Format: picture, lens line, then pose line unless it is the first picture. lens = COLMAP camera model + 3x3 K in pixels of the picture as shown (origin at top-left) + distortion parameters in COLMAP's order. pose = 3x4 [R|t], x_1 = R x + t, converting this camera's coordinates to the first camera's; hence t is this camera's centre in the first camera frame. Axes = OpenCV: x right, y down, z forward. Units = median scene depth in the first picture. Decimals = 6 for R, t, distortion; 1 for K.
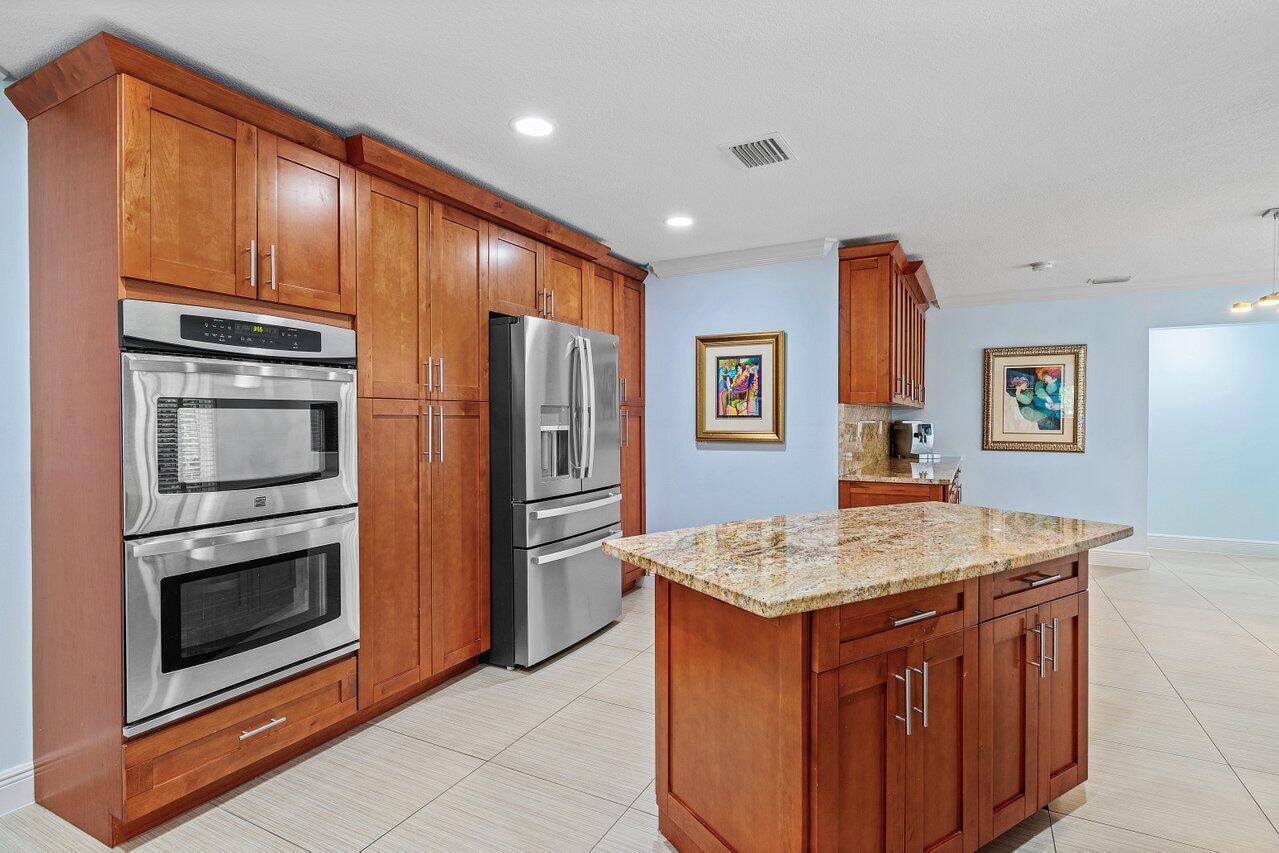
lens RADIAL K [[635.7, 0, 640.2], [0, 635.7, 423.3], [0, 0, 1]] dist [-0.004204, -0.000677]
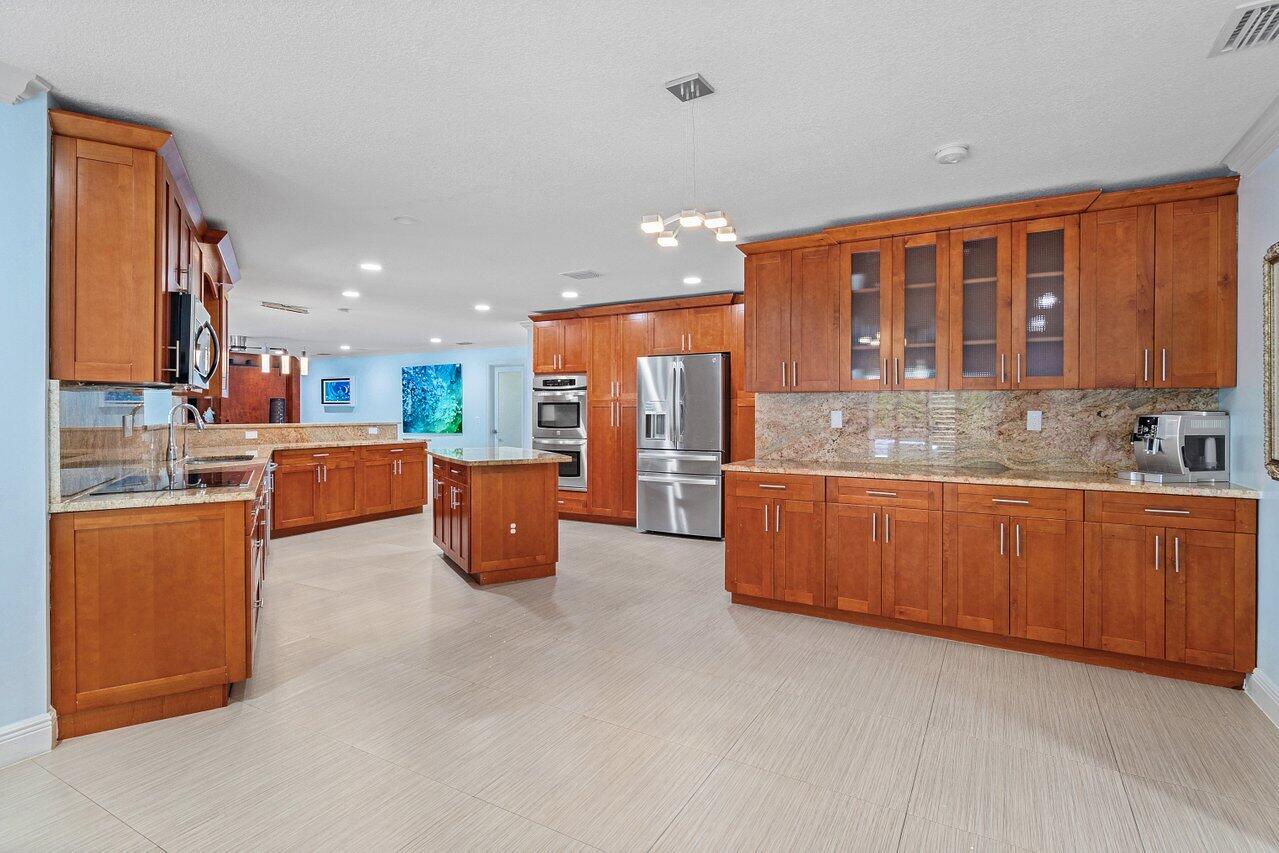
lens RADIAL K [[635.7, 0, 639.8], [0, 635.7, 417.8], [0, 0, 1]] dist [-0.004204, -0.000677]
pose [[-0.045772, 0.017299, -0.998802, 2.350473], [-0.005450, 0.999831, 0.017566, -0.015135], [0.998937, 0.006247, -0.045670, 1.376109]]
